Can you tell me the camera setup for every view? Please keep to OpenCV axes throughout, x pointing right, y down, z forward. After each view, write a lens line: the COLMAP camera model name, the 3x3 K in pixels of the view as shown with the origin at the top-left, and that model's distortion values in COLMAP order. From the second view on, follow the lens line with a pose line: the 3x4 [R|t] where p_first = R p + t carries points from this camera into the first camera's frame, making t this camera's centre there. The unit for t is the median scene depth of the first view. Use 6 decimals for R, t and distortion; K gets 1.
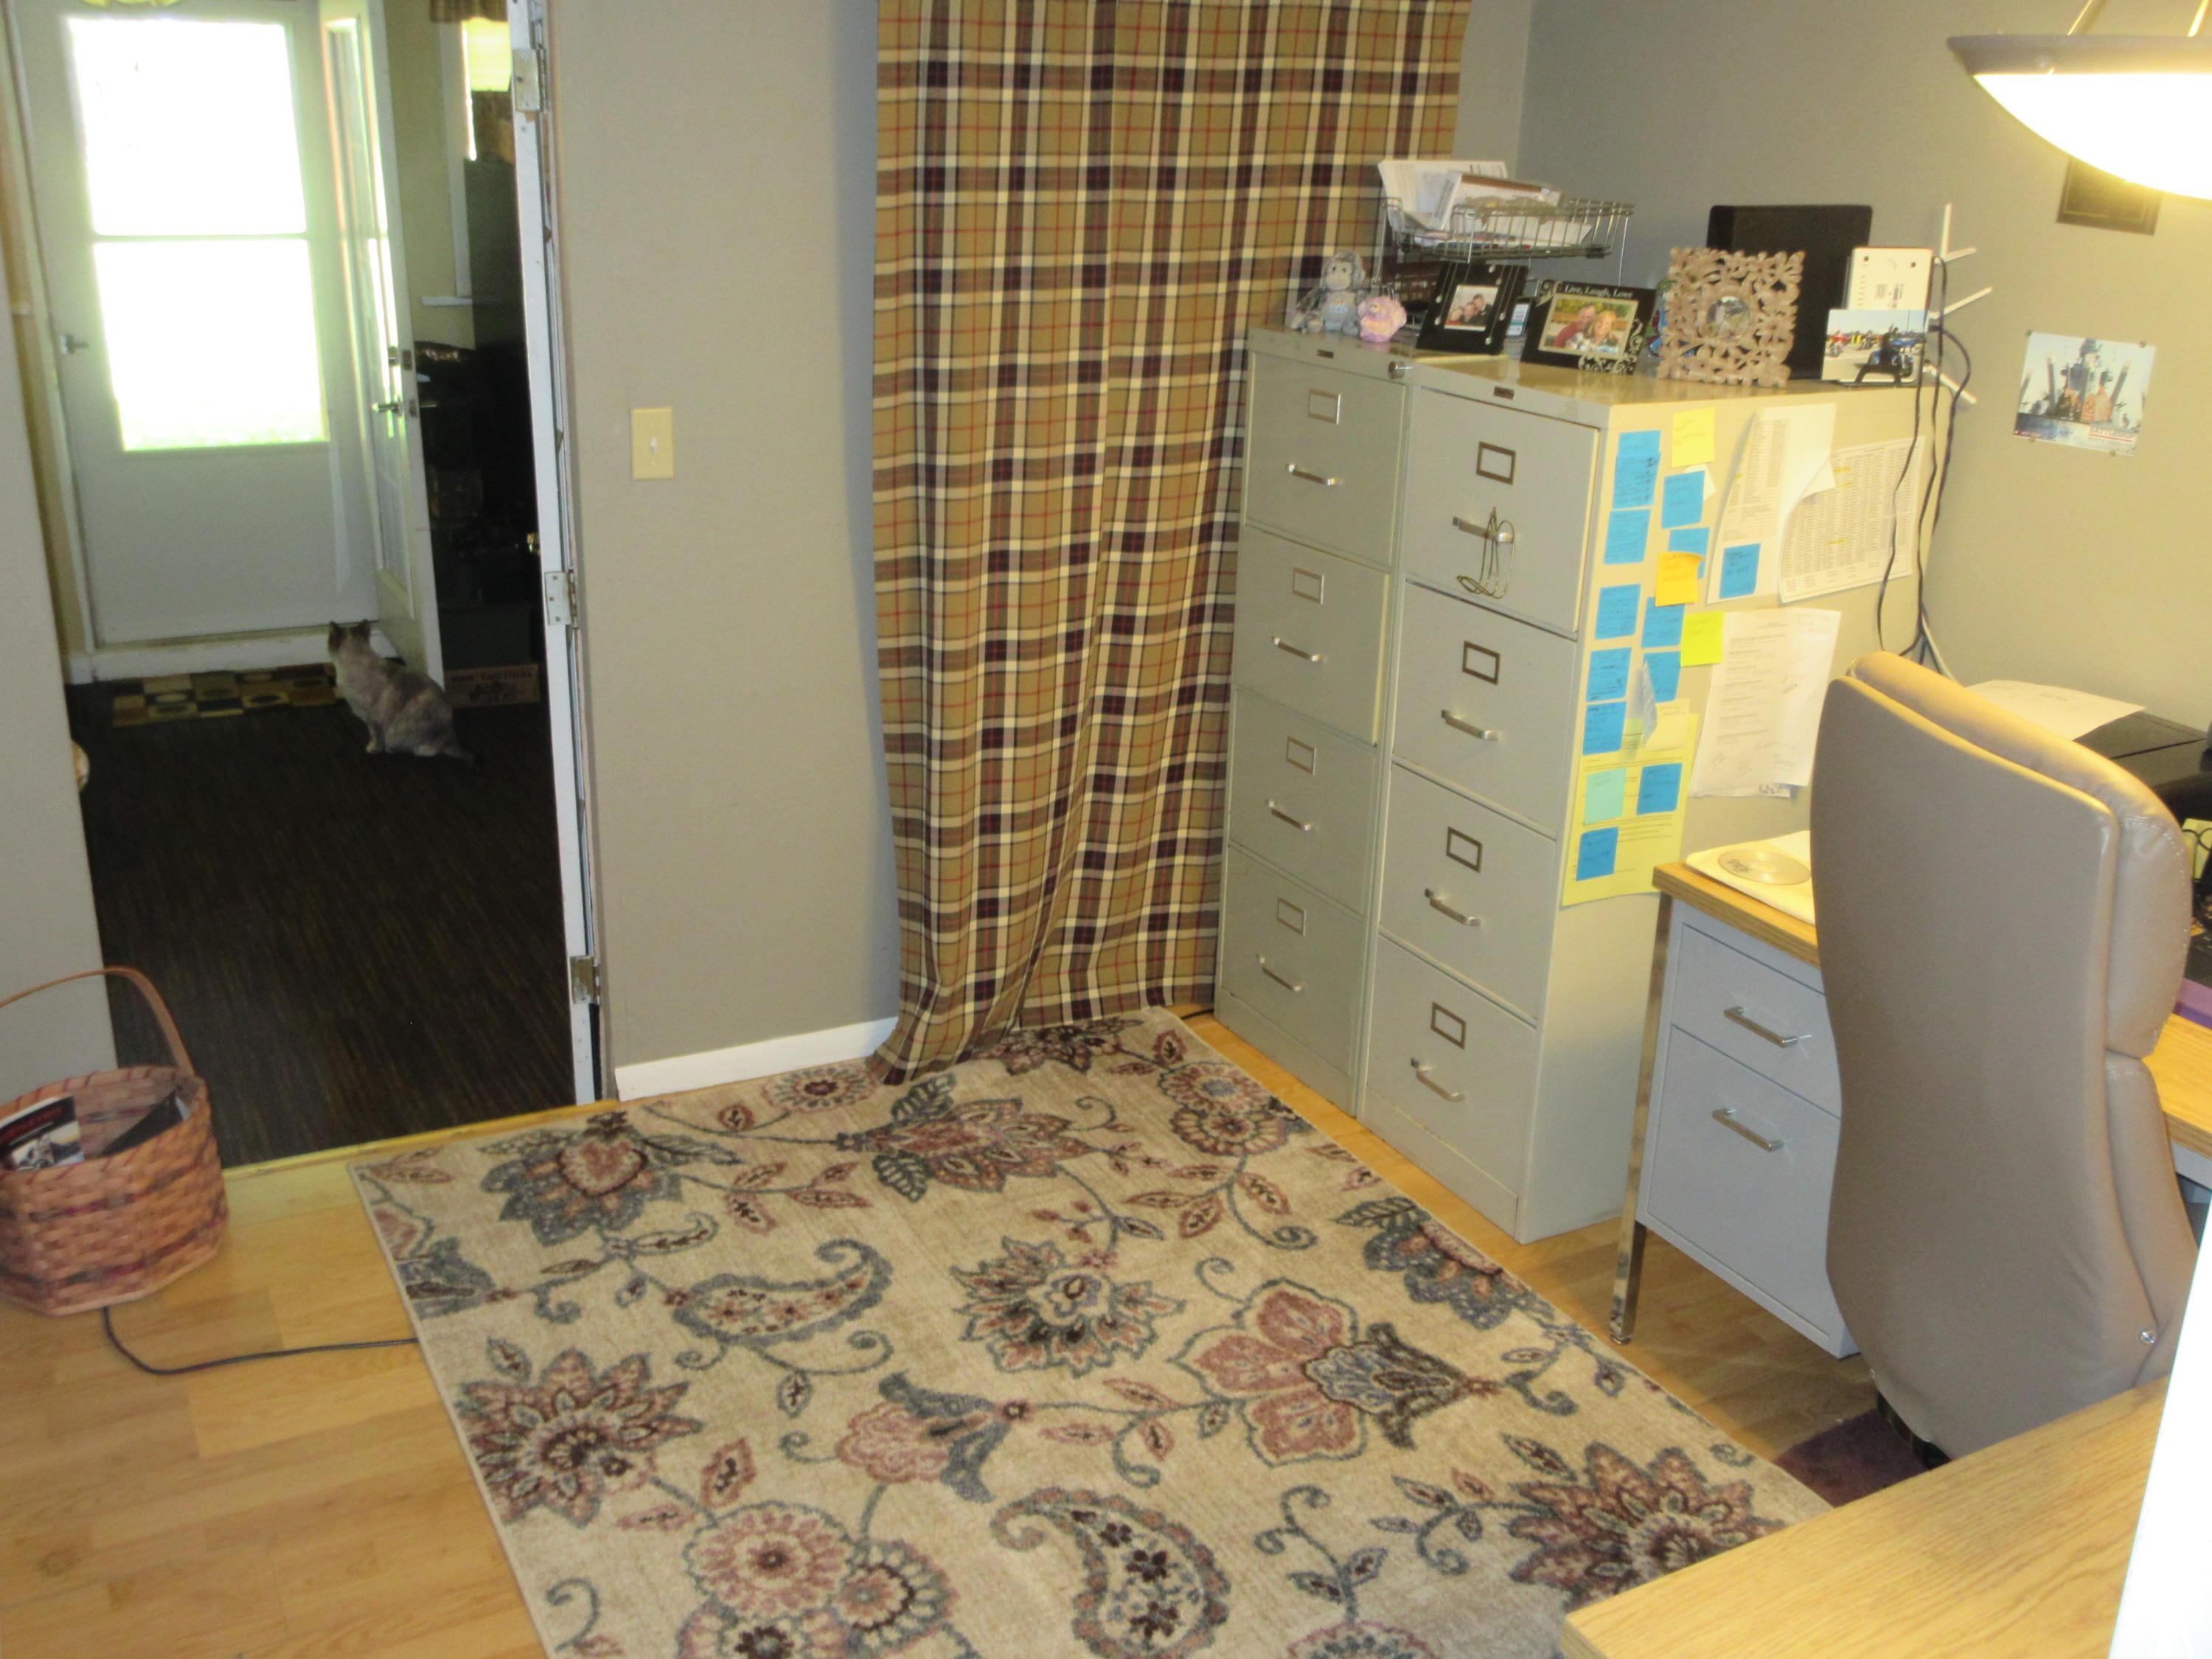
lens RADIAL K [[2069.7, 0, 1099.0], [0, 2069.7, 820.3], [0, 0, 1]] dist [-0.010529, 0.006232]
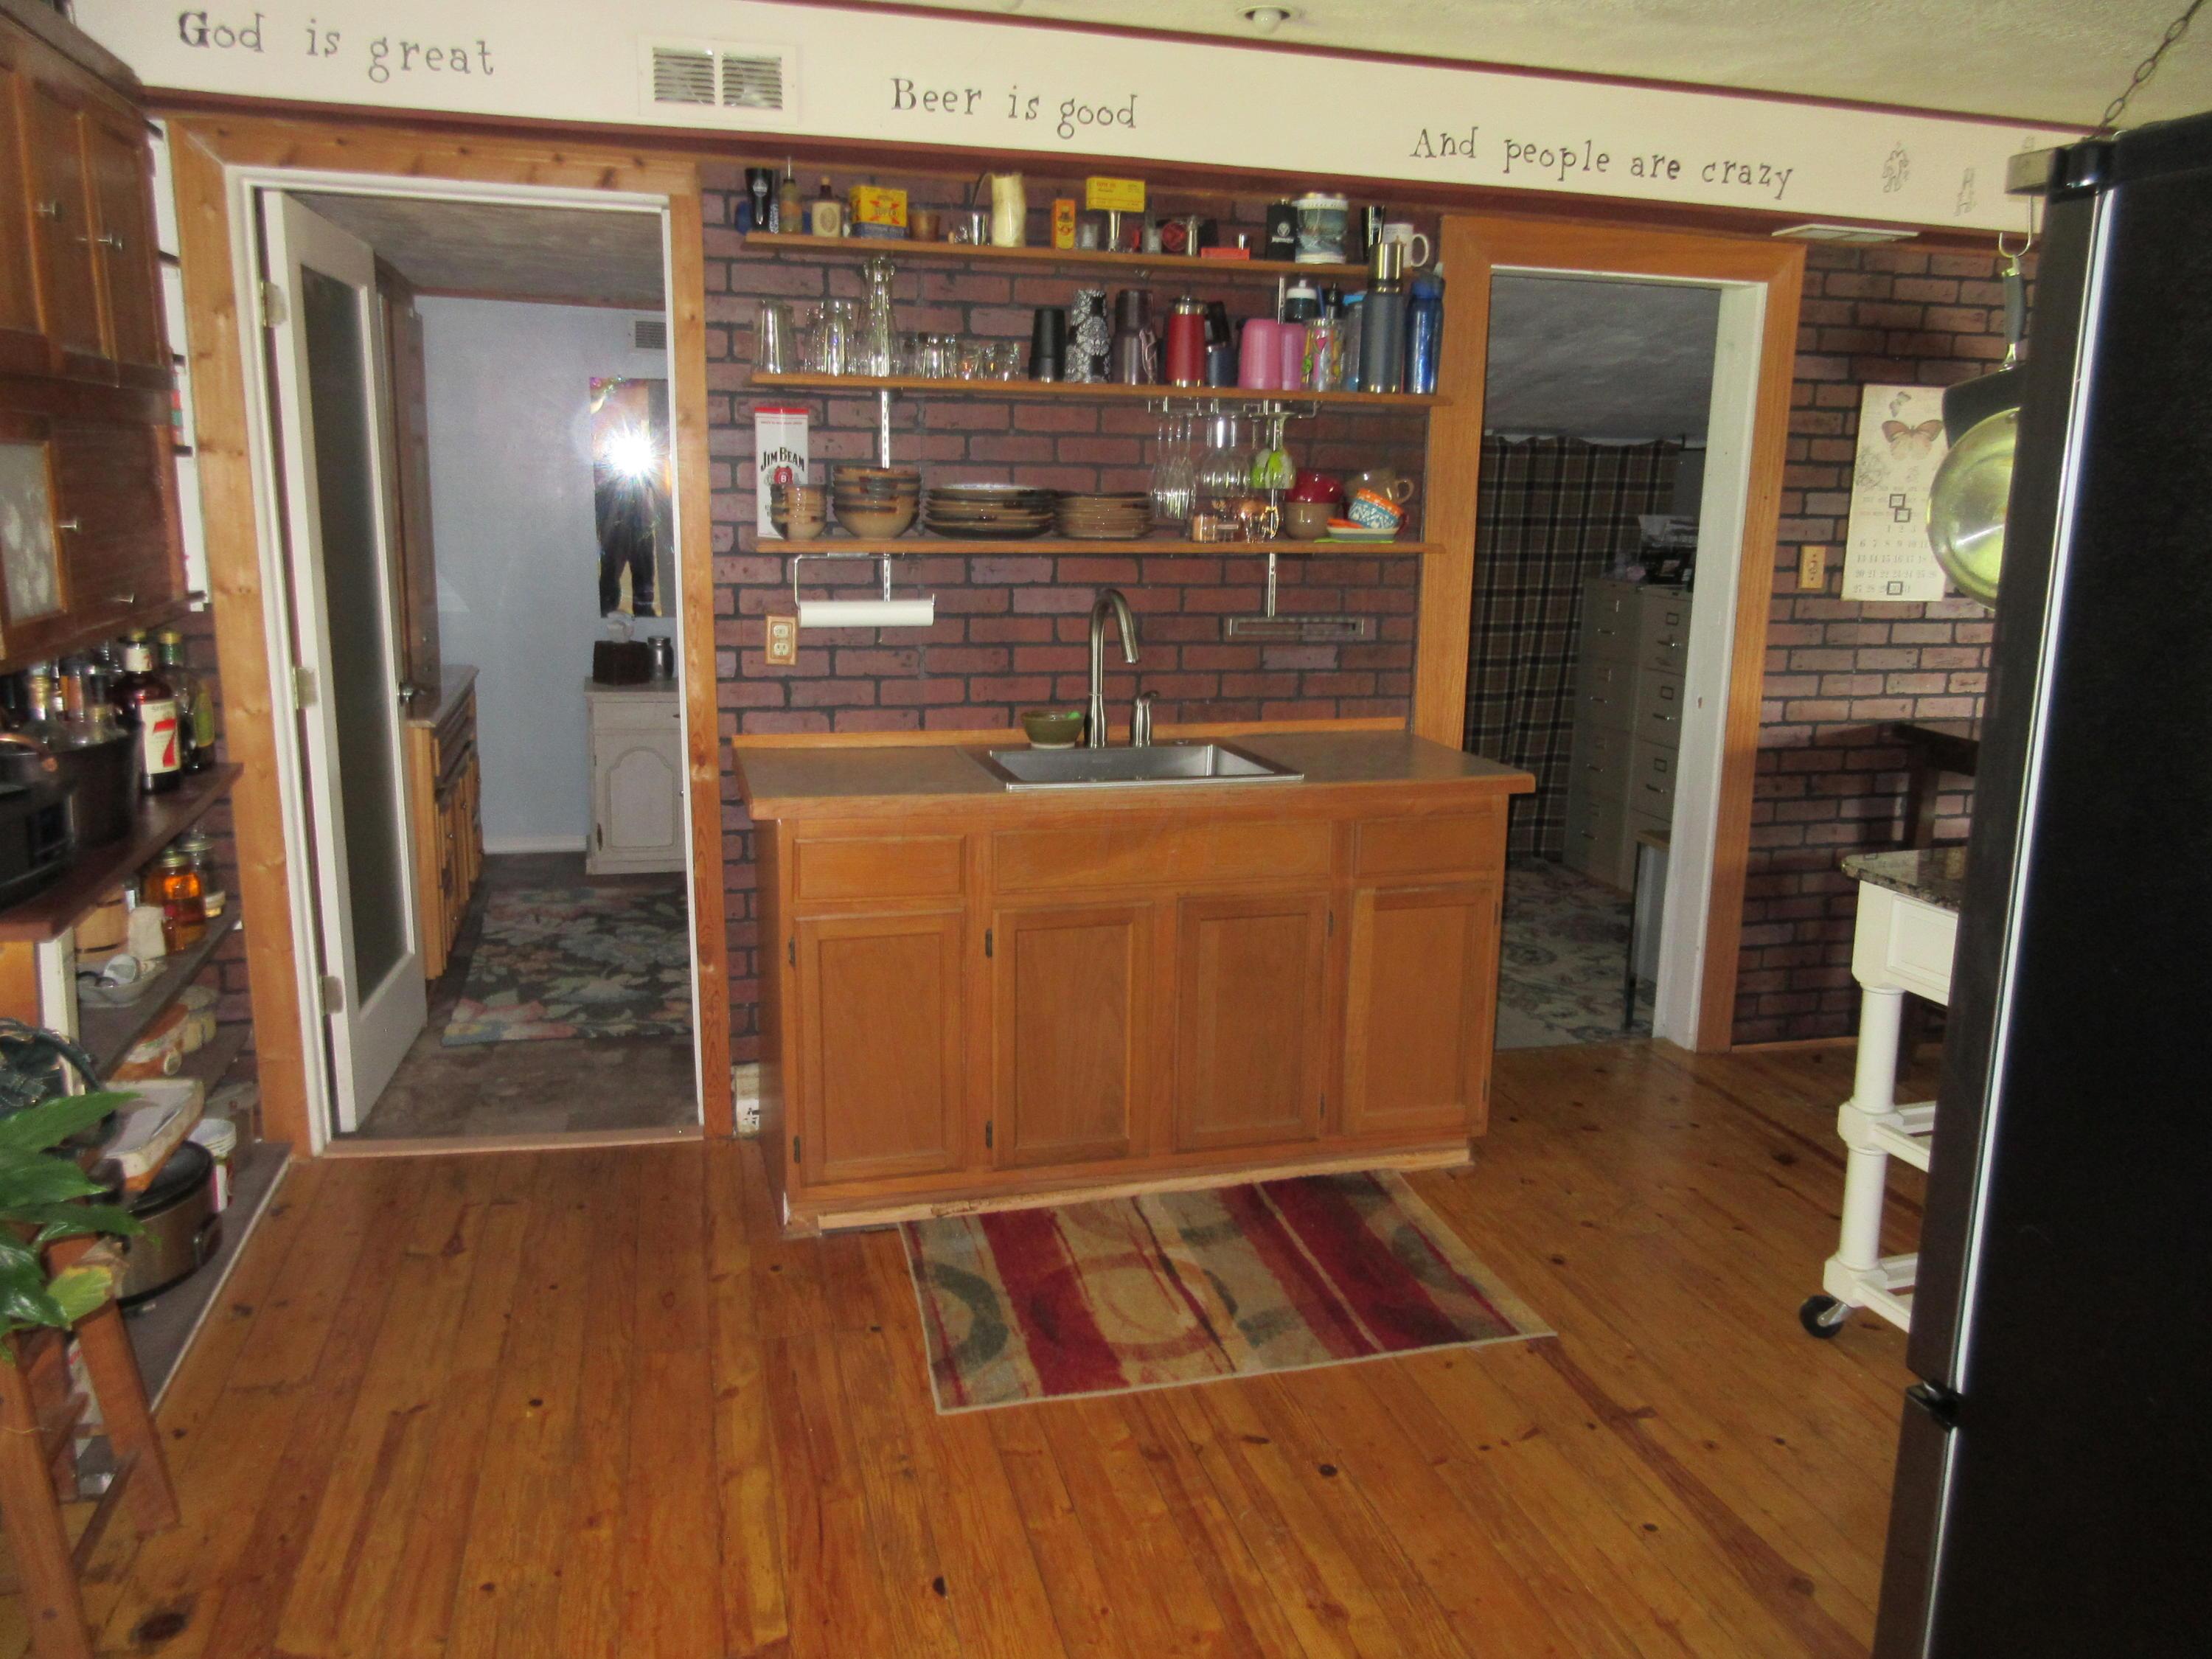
lens RADIAL K [[1642.4, 0, 1113.3], [0, 1642.4, 821.0], [0, 0, 1]] dist [-0.004051, 0.001626]
pose [[0.974431, 0.038441, -0.221376, -0.035670], [-0.068005, 0.989503, -0.127513, 0.368836], [0.214150, 0.139307, 0.966816, -1.082936]]
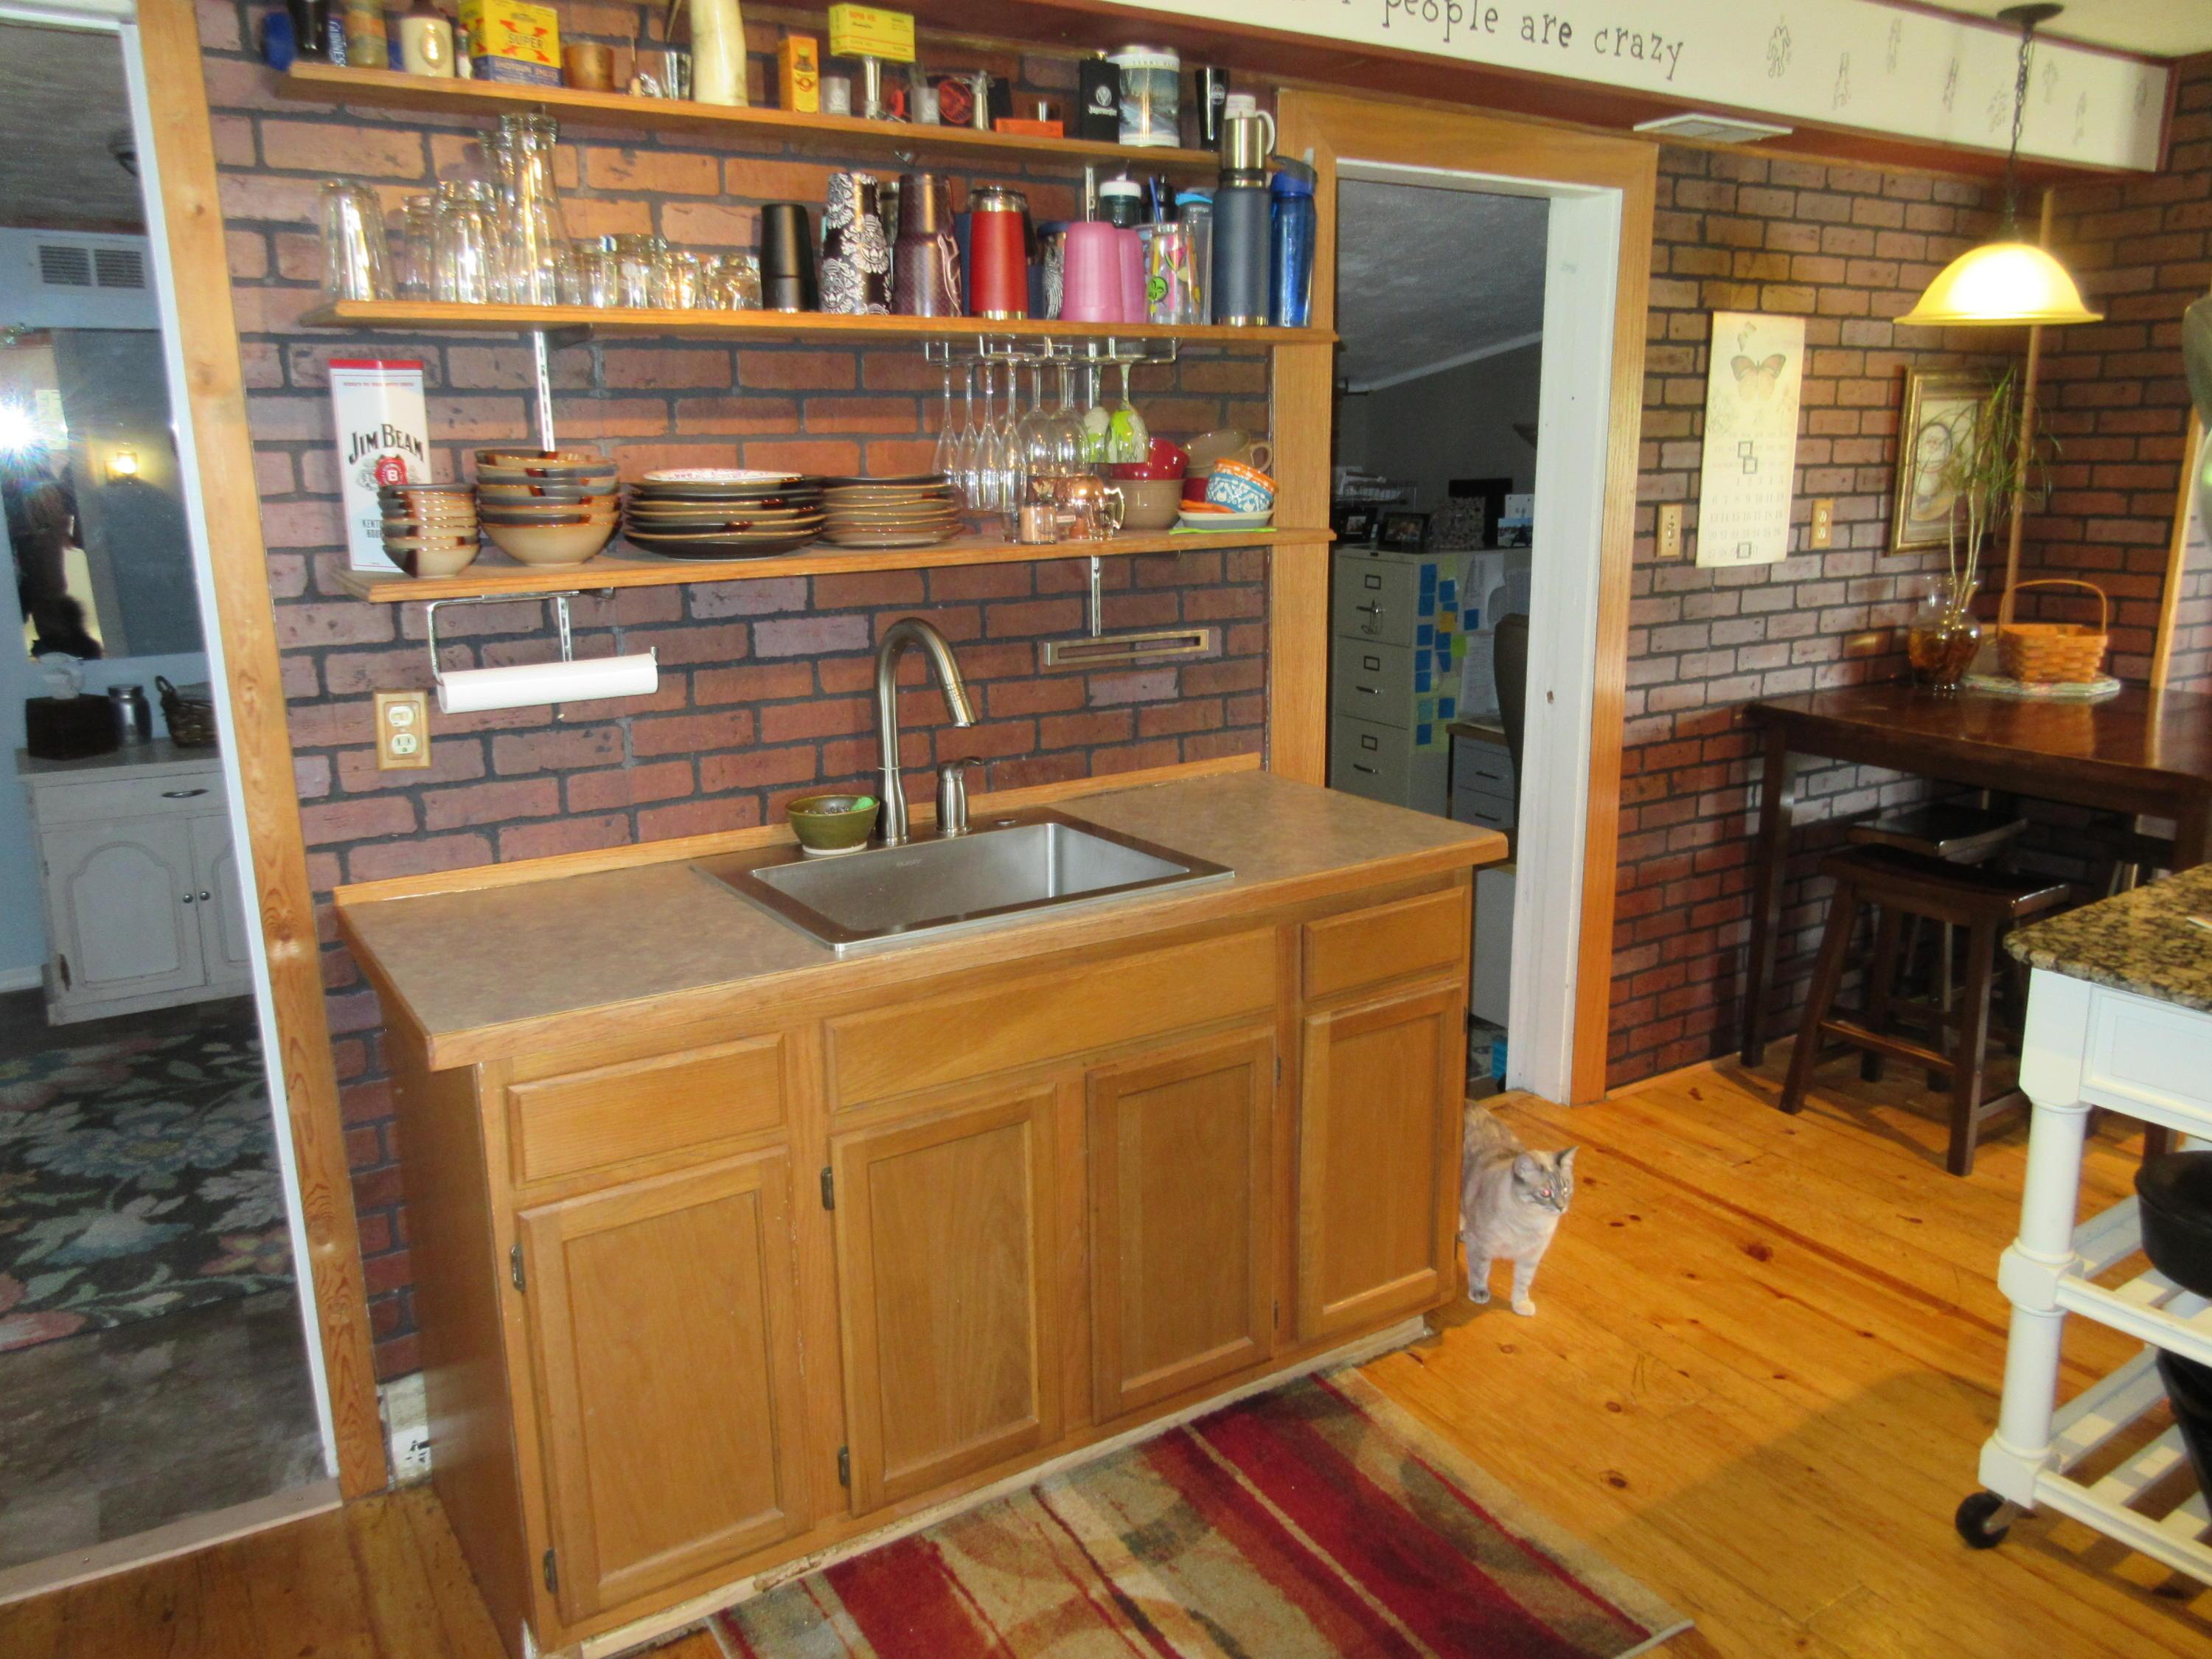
lens RADIAL K [[1642.4, 0, 1113.3], [0, 1642.4, 821.0], [0, 0, 1]] dist [-0.004051, 0.001626]
pose [[0.996633, -0.050923, 0.064261, -0.230565], [0.057213, 0.993324, -0.100173, 0.258306], [-0.058731, 0.103512, 0.992893, -0.811324]]
